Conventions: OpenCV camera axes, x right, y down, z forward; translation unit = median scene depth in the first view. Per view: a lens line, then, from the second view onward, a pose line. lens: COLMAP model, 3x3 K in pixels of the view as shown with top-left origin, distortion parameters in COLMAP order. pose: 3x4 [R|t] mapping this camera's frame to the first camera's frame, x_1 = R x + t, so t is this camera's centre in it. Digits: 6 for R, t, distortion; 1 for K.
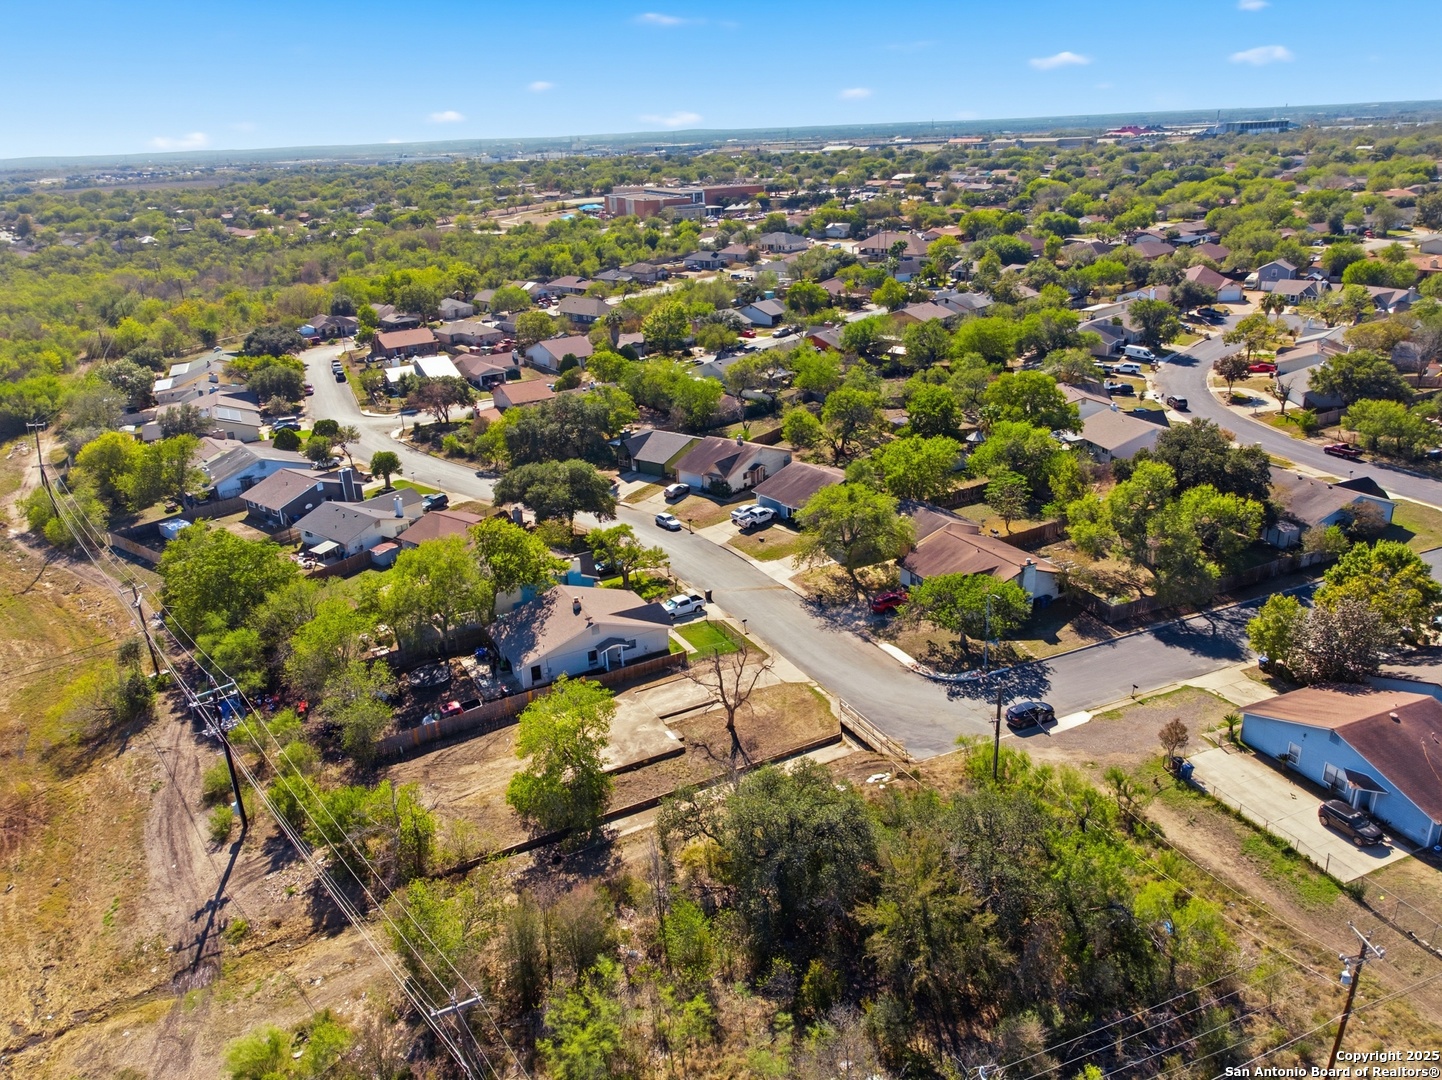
lens RADIAL K [[1066.8, 0, 721.0], [0, 1066.8, 540.0], [0, 0, 1]] dist [0.004112, 0.002495]
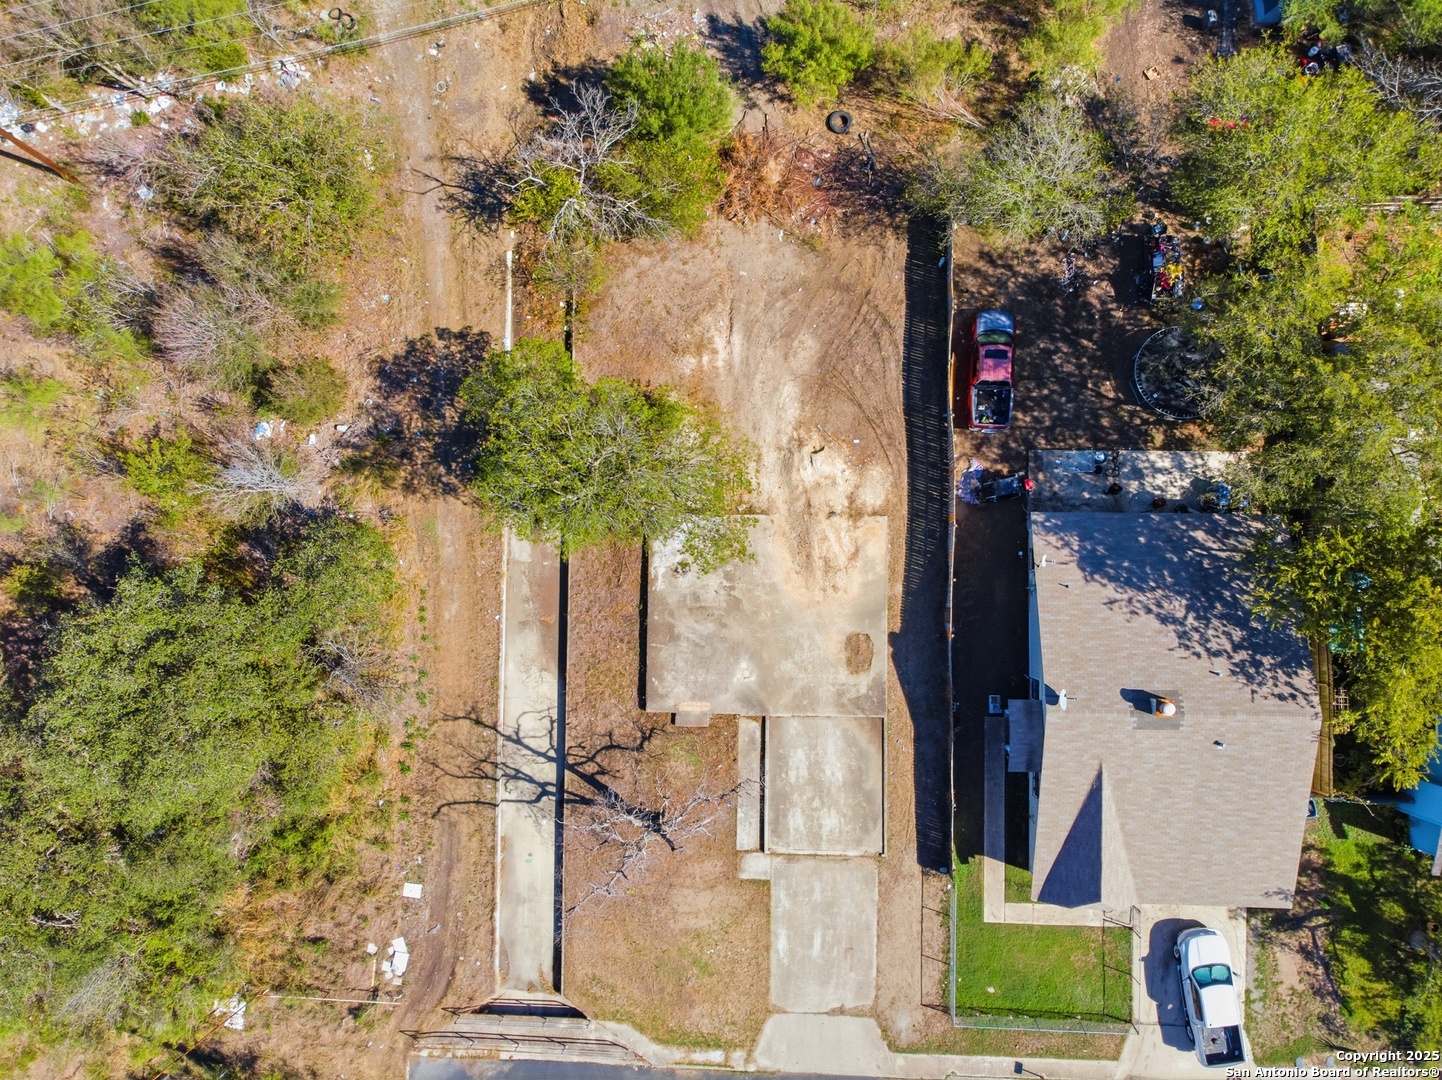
lens RADIAL K [[1068.8, 0, 721.0], [0, 1068.8, 540.0], [0, 0, 1]] dist [-0.013892, 0.026482]
pose [[-0.475767, 0.879100, 0.028795, -0.115773], [-0.244366, -0.163558, 0.955790, -0.254049], [0.844944, 0.447696, 0.292638, 0.669829]]
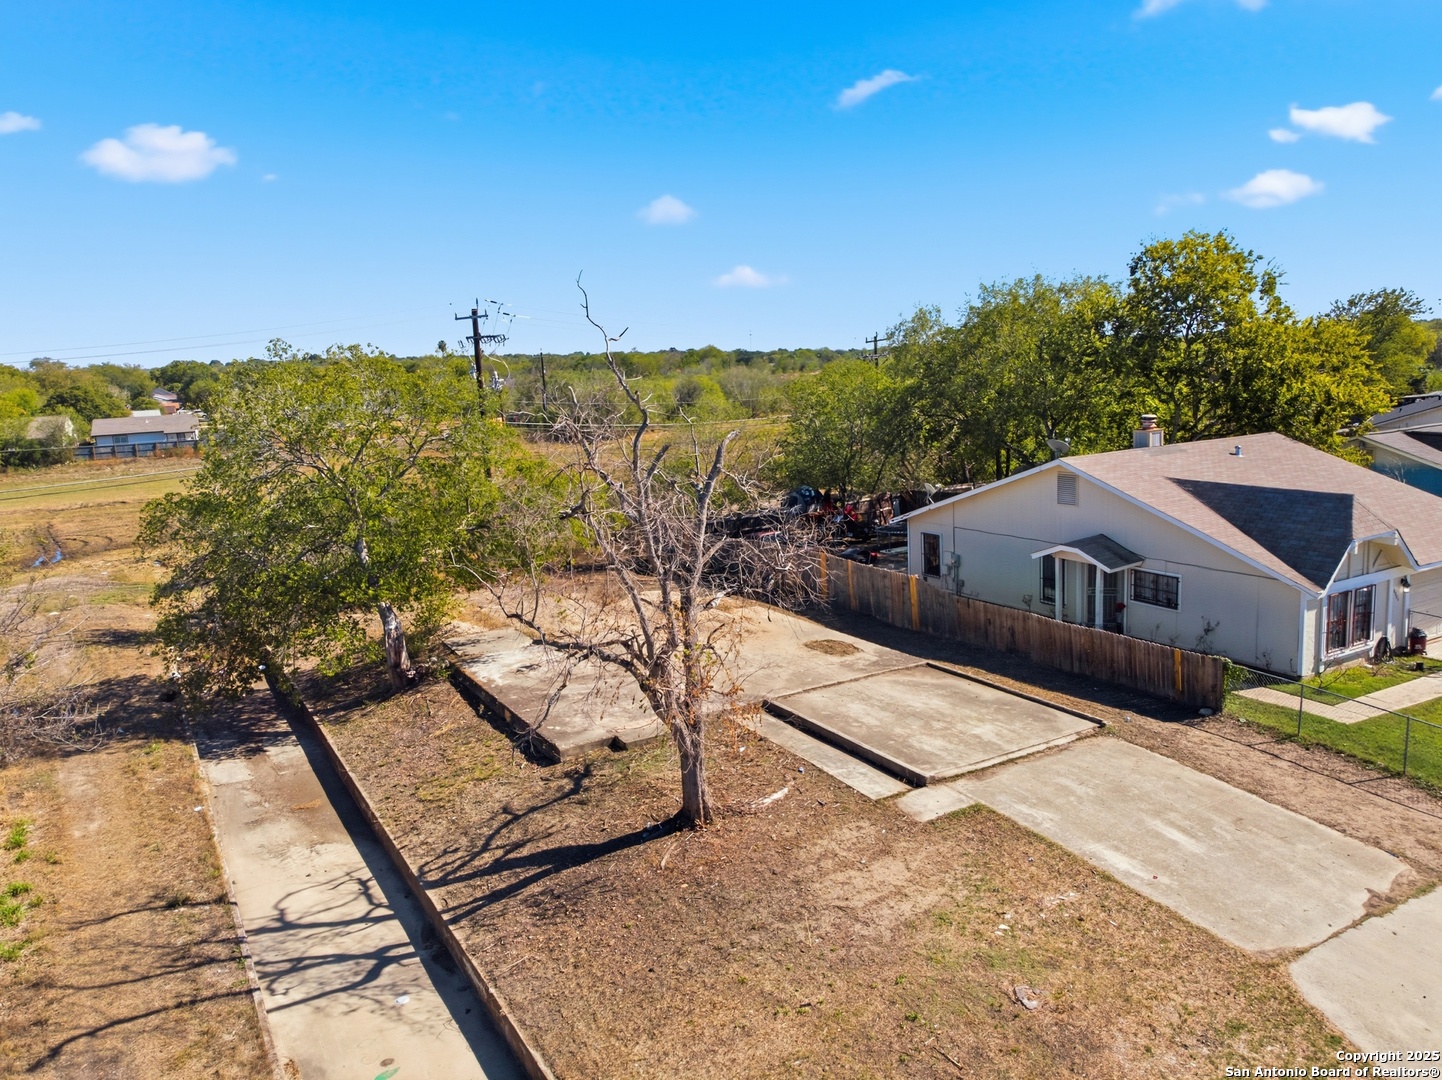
lens RADIAL K [[1068.8, 0, 721.0], [0, 1068.8, 540.0], [0, 0, 1]] dist [-0.013892, 0.026482]
pose [[0.034766, 0.208931, -0.977312, 0.175677], [-0.321123, 0.928382, 0.187047, 0.065542], [0.946399, 0.307335, 0.099368, 0.798326]]
